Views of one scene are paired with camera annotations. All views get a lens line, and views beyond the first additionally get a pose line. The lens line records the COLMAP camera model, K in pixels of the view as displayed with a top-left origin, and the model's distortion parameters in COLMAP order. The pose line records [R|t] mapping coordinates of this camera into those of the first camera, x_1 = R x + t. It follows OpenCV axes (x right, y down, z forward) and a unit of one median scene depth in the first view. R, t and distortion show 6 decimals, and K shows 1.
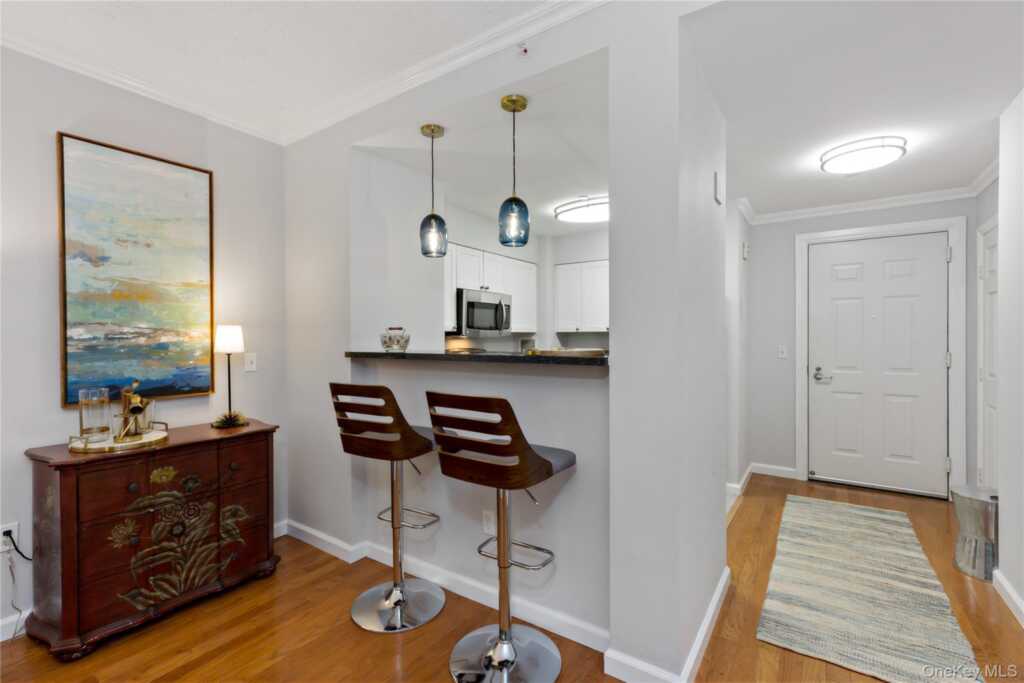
lens RADIAL K [[461.9, 0, 512.0], [0, 461.9, 341.5], [0, 0, 1]] dist [-0.000330, 0.000196]
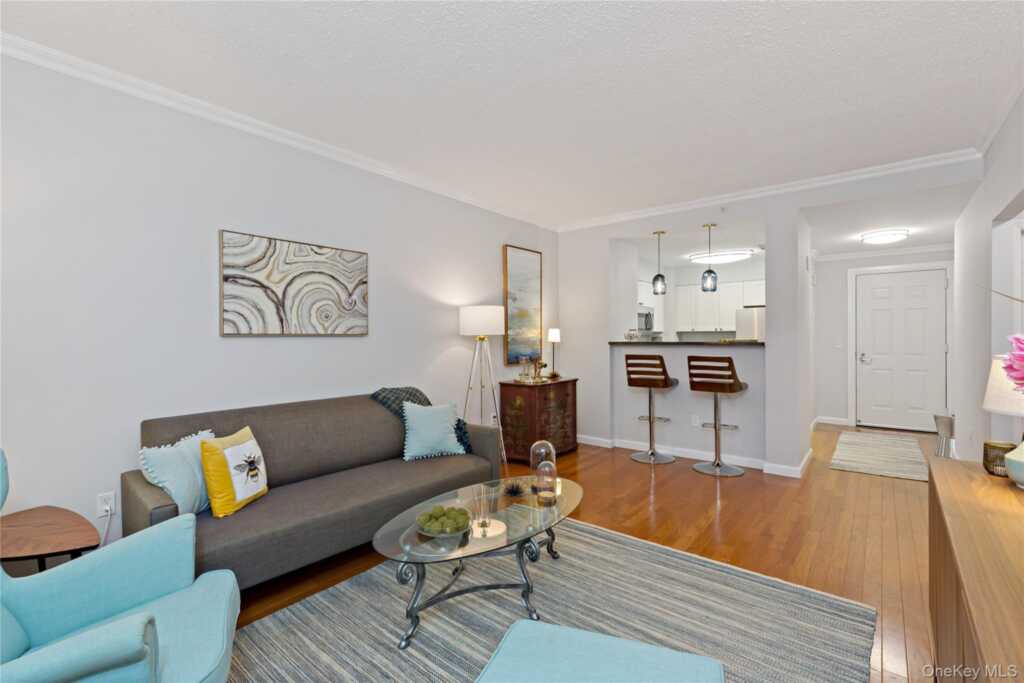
lens RADIAL K [[461.9, 0, 512.0], [0, 461.9, 341.5], [0, 0, 1]] dist [-0.000330, 0.000196]
pose [[0.996784, 0.000177, -0.080132, -0.715591], [-0.000026, 0.999998, 0.001895, 0.020483], [0.080132, -0.001887, 0.996782, -1.183246]]
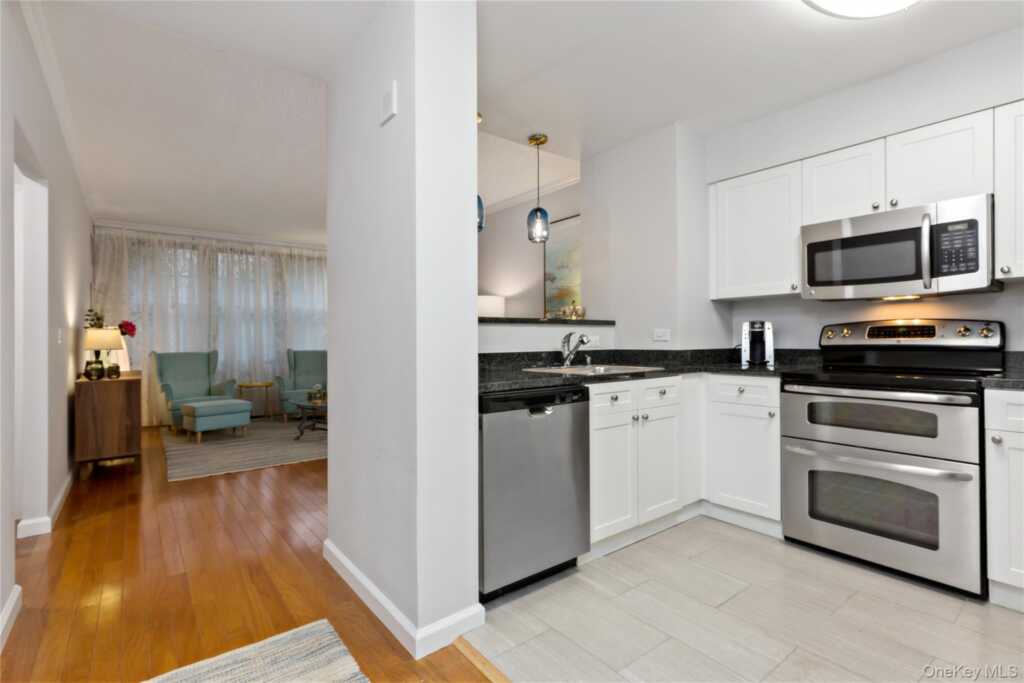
lens RADIAL K [[486.6, 0, 508.9], [0, 486.6, 337.4], [0, 0, 1]] dist [-0.001487, 0.000090]
pose [[-0.312323, 0.004245, -0.949966, 1.175178], [0.000980, 0.999991, 0.004146, 0.067409], [0.949975, 0.000364, -0.312325, 1.453784]]
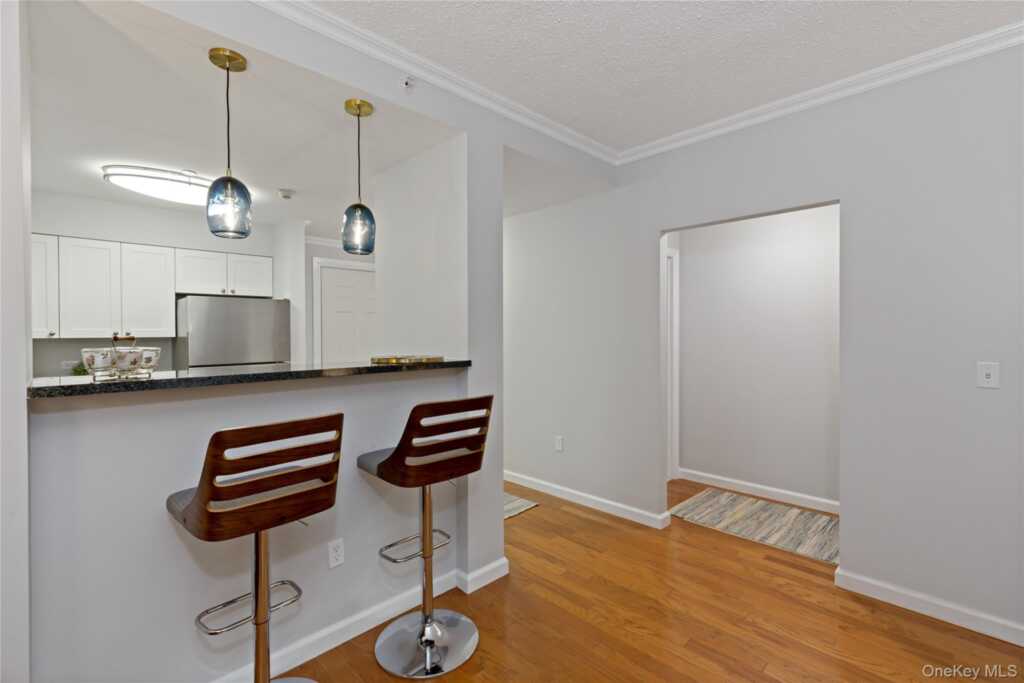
lens RADIAL K [[459.9, 0, 478.7], [0, 459.9, 340.4], [0, 0, 1]] dist [0.001470, 0.000178]
pose [[0.222673, 0.002311, 0.974891, -0.854983], [0.013200, 0.999898, -0.005385, -0.012352], [-0.974804, 0.014068, 0.222620, 0.515643]]
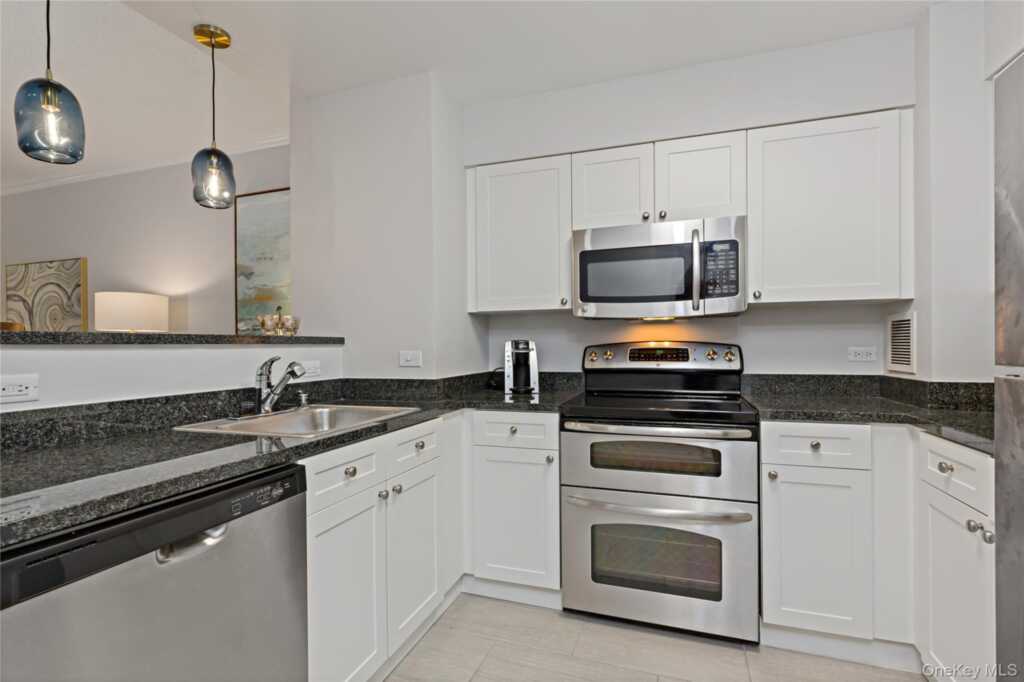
lens RADIAL K [[484.5, 0, 514.3], [0, 484.5, 345.0], [0, 0, 1]] dist [-0.001051, -0.000147]
pose [[0.255020, 0.003255, -0.966930, 0.764060], [-0.000571, 0.999995, 0.003216, 0.035722], [0.966936, -0.000268, 0.255020, 1.386533]]
